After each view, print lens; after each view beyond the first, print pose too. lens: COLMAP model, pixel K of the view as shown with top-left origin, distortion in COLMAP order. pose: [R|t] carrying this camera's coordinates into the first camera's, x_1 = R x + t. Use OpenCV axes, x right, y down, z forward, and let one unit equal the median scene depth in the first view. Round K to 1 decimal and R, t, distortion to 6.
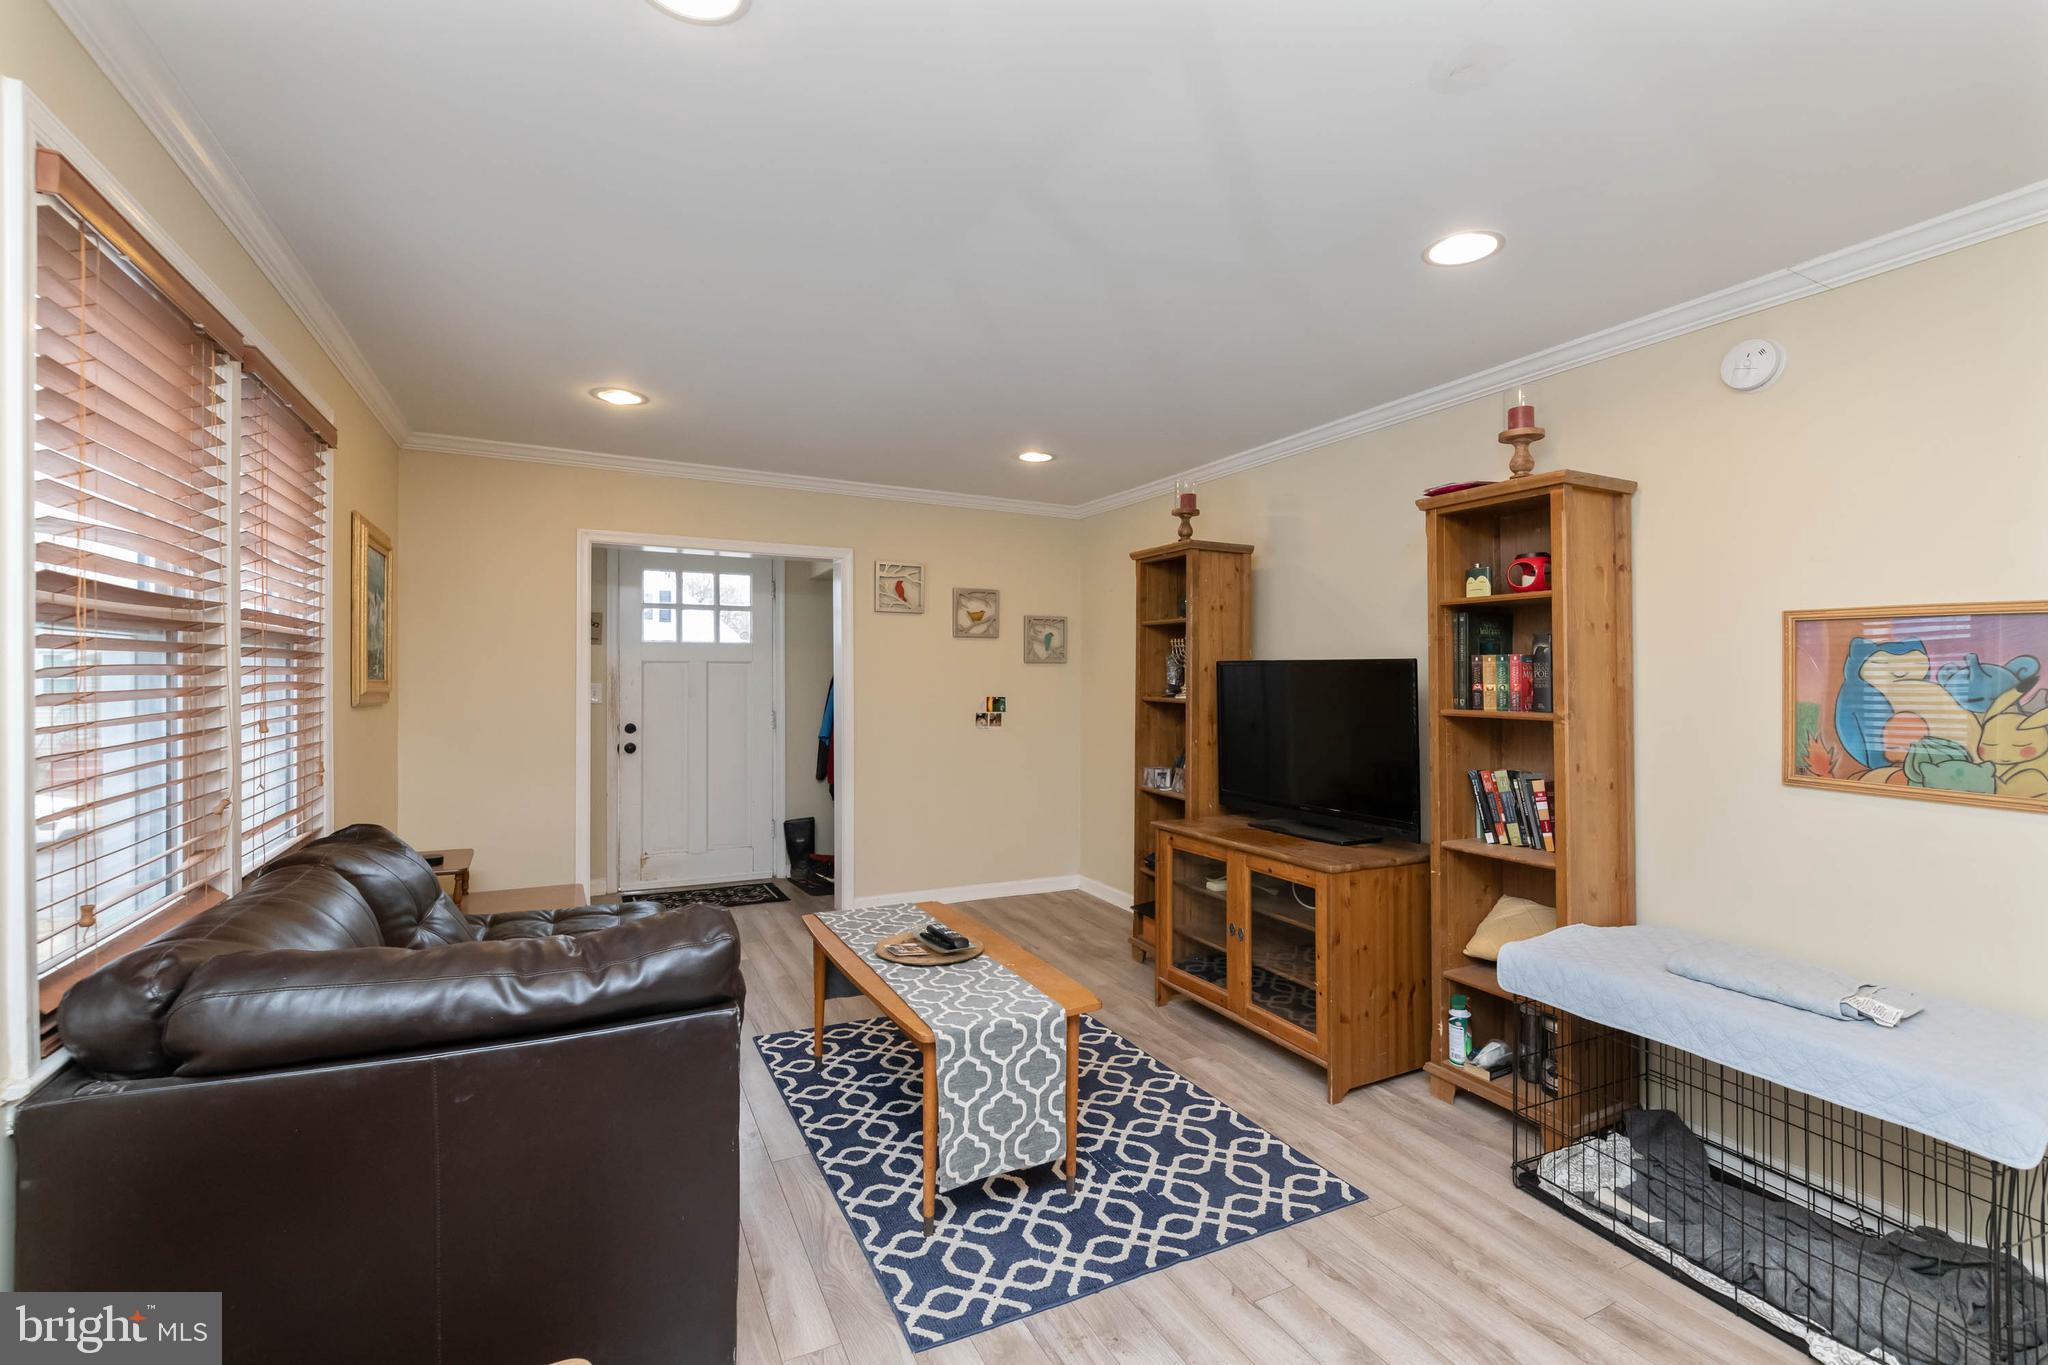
lens RADIAL K [[883.2, 0, 1036.7], [0, 883.2, 674.7], [0, 0, 1]] dist [-0.001625, -0.000682]
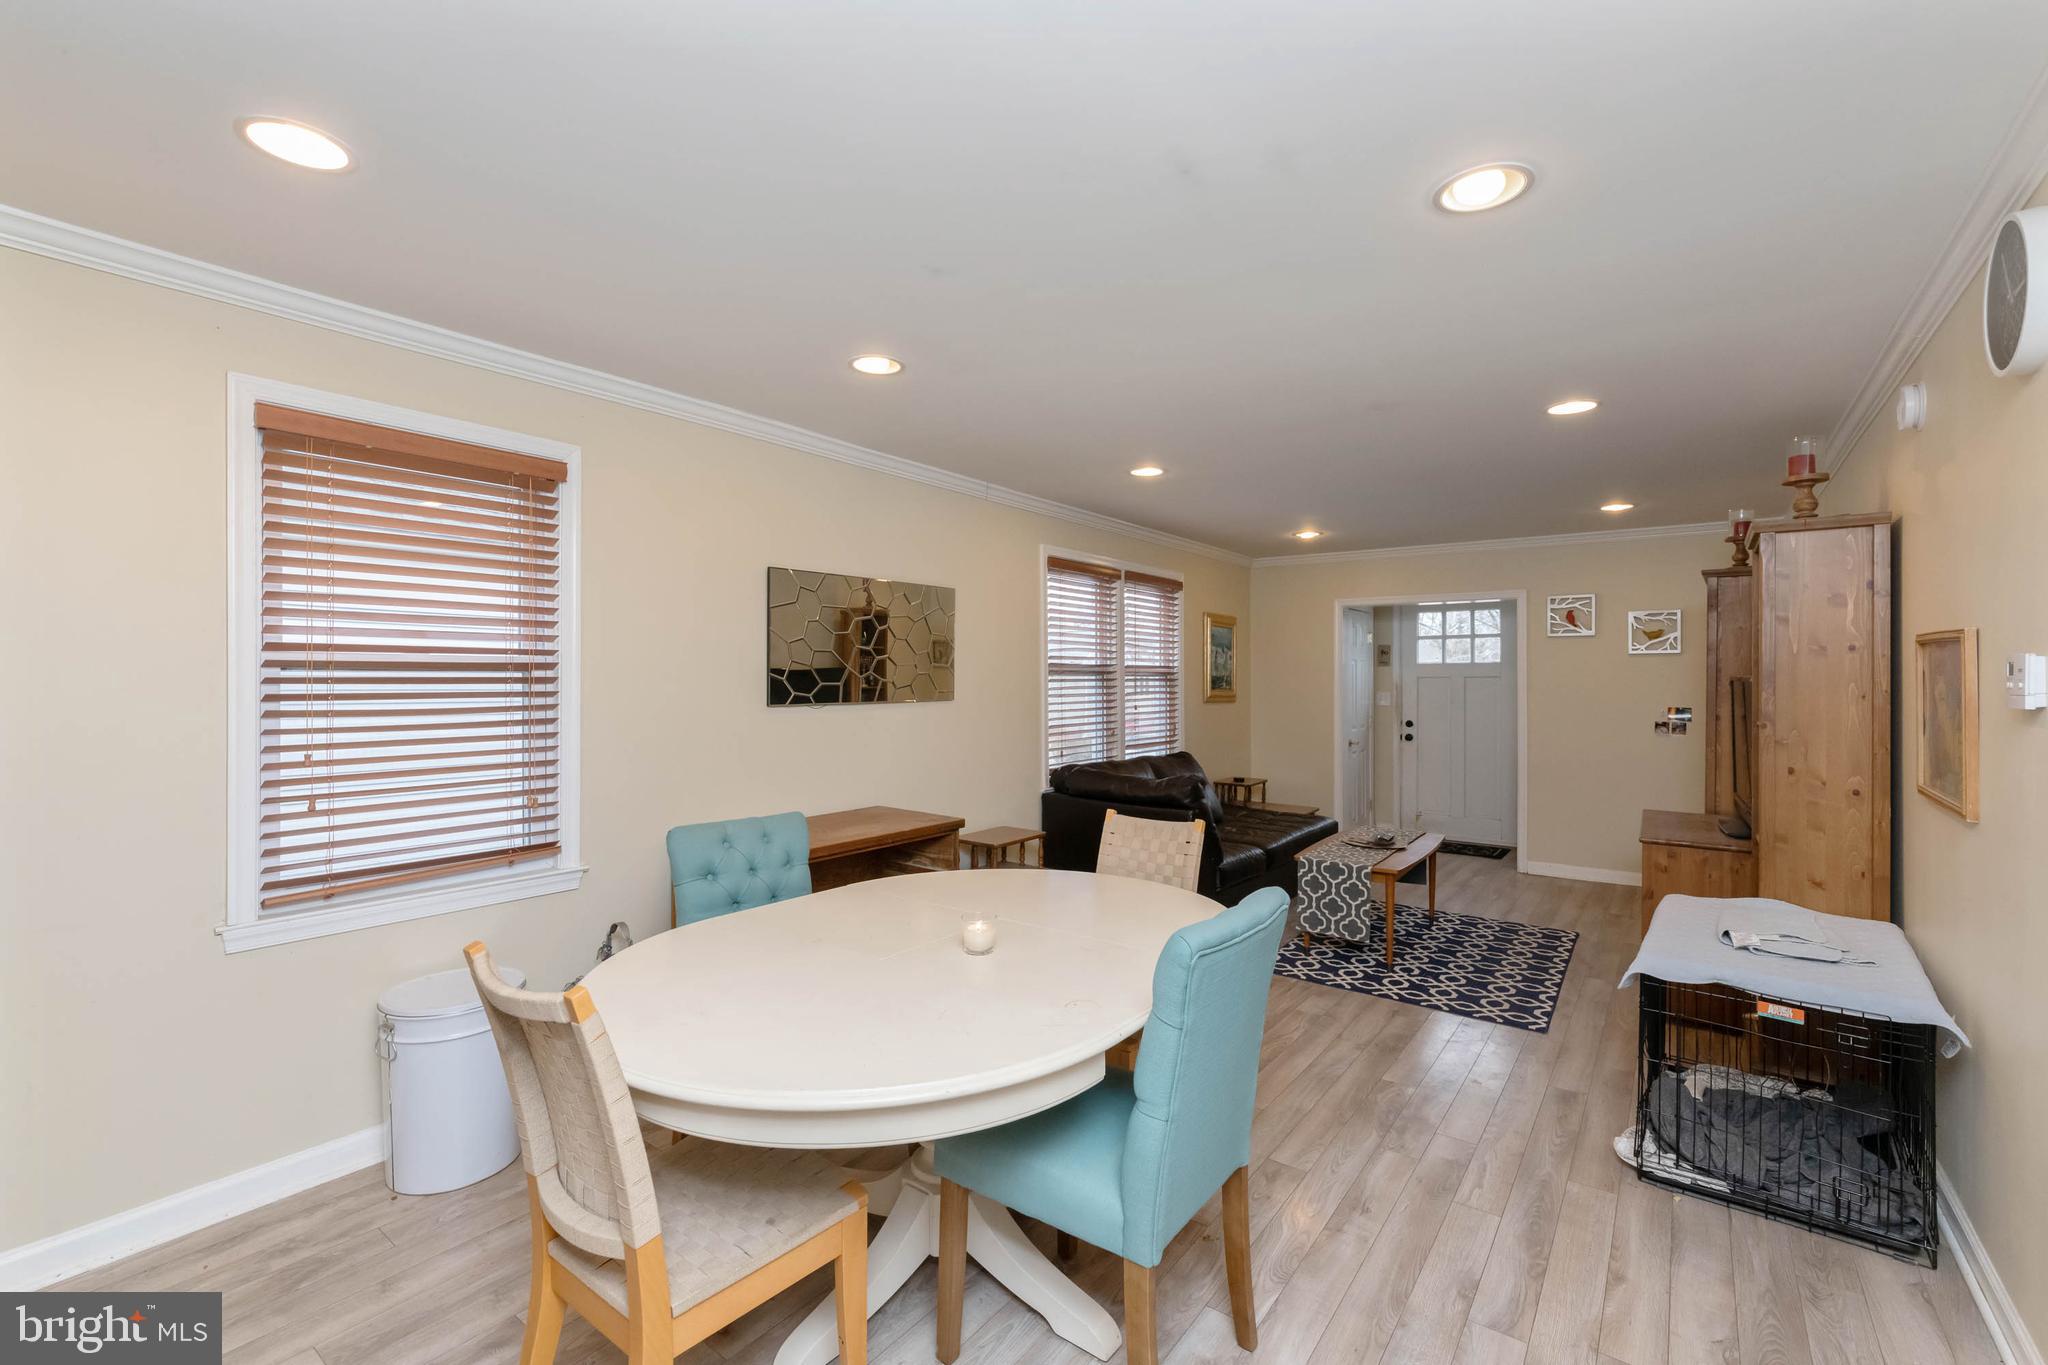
lens RADIAL K [[883.2, 0, 1015.6], [0, 883.2, 675.3], [0, 0, 1]] dist [-0.001625, -0.000682]
pose [[0.433387, -0.010652, -0.901145, 0.917835], [0.003563, 0.999943, -0.010107, -0.009980], [0.901201, 0.001170, 0.433400, -0.331810]]
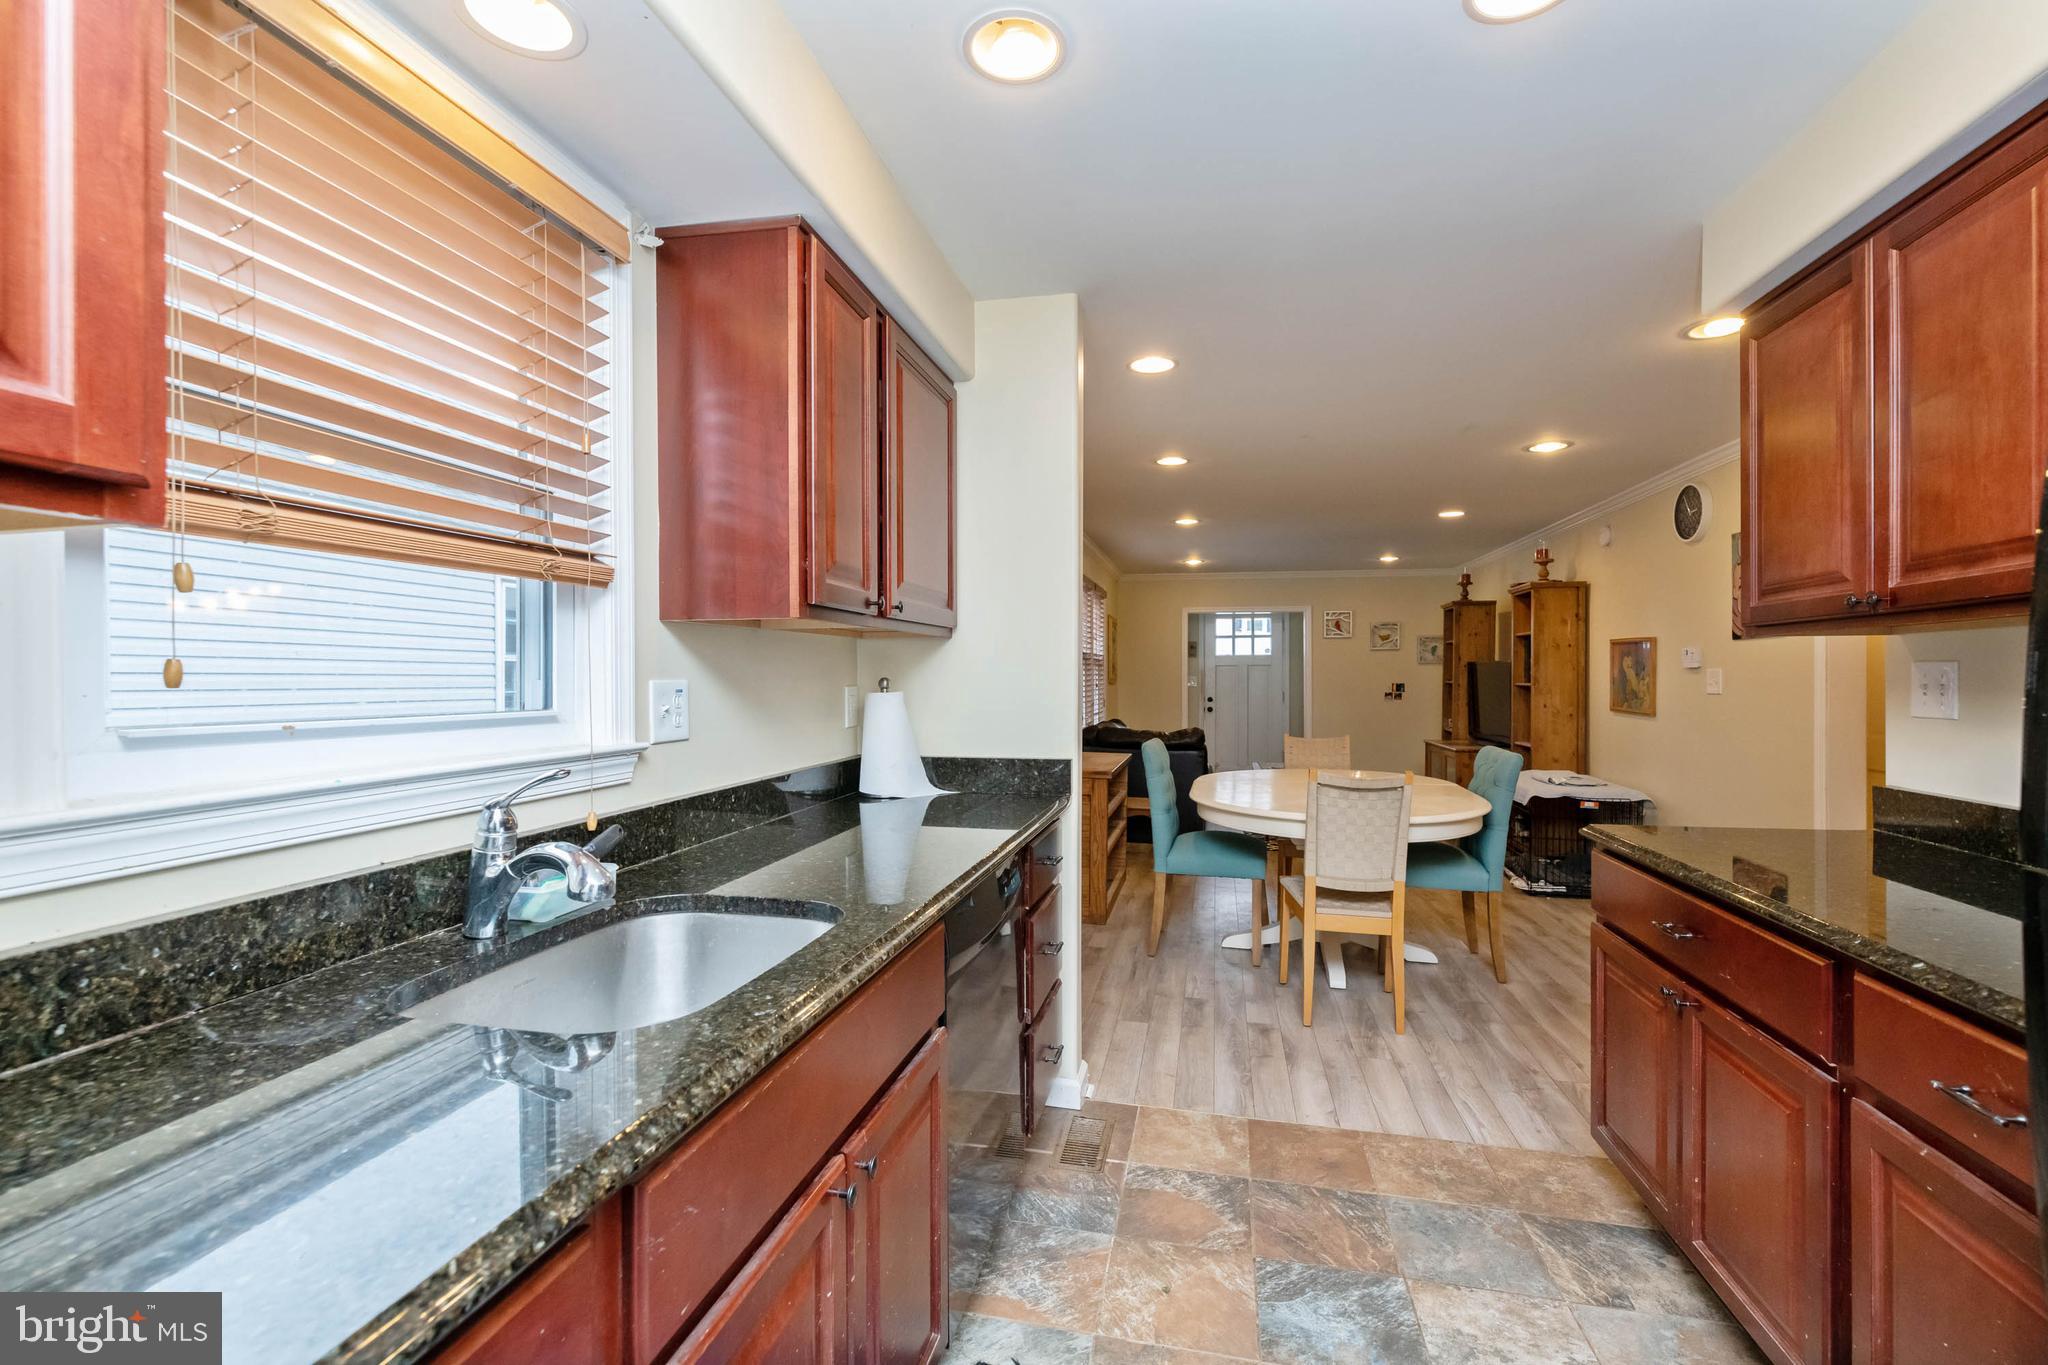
lens RADIAL K [[883.2, 0, 1028.4], [0, 883.2, 681.3], [0, 0, 1]] dist [-0.001625, -0.000682]
pose [[0.774303, -0.001653, -0.632813, 0.779087], [0.005170, 0.999980, 0.003714, 0.017289], [0.632794, -0.006147, 0.774296, -1.288547]]
